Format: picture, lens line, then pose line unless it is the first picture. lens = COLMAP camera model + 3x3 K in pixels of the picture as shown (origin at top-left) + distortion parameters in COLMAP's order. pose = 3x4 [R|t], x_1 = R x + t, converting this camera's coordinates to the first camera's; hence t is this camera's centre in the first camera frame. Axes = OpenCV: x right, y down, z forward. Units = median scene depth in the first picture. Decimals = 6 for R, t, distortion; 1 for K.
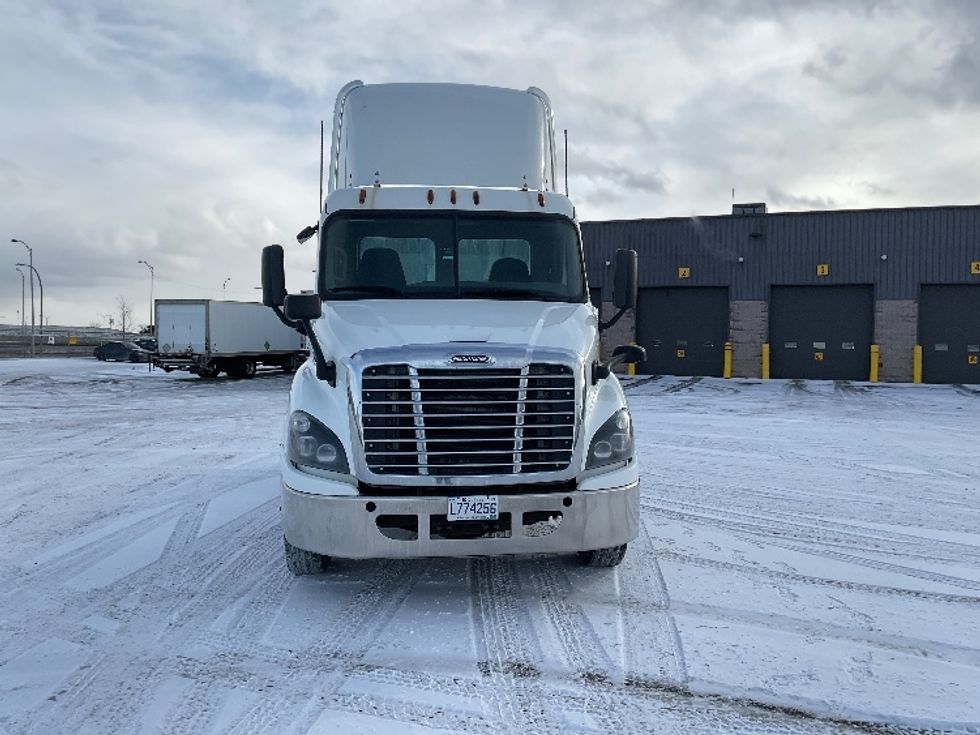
lens RADIAL K [[809.0, 0, 490.0], [0, 809.0, 367.5], [0, 0, 1]] dist [0.049470, -0.050768]
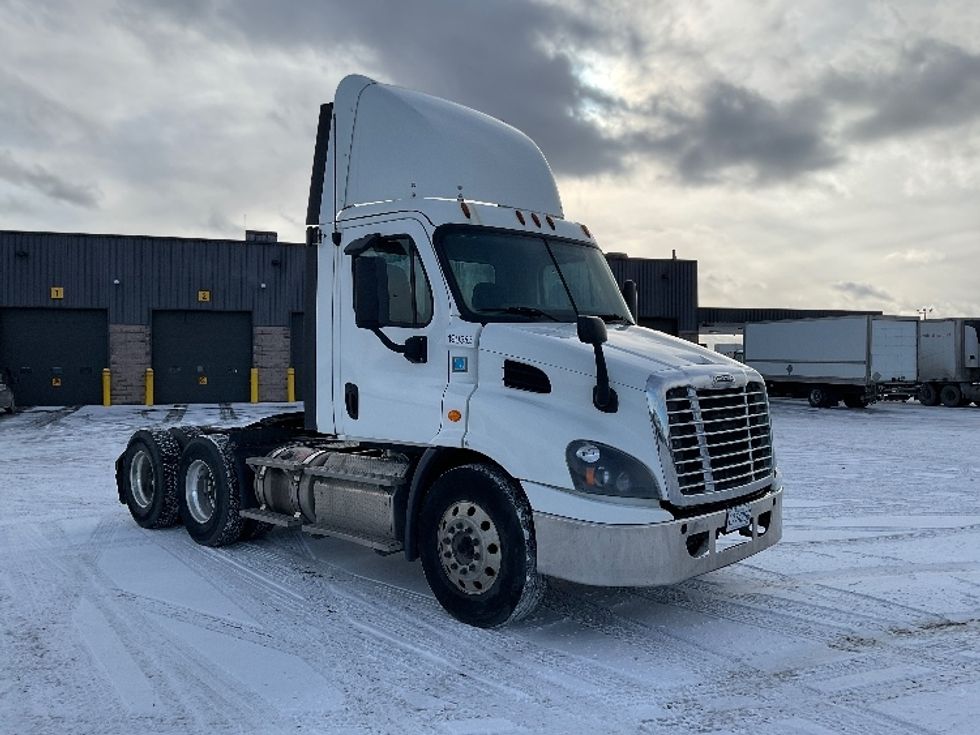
lens RADIAL K [[809.0, 0, 490.0], [0, 809.0, 367.5], [0, 0, 1]] dist [0.049470, -0.050768]
pose [[0.763217, -0.021213, 0.645794, -0.948840], [0.041661, 0.998997, -0.016421, -0.020676], [-0.644798, 0.039437, 0.763335, 0.366135]]
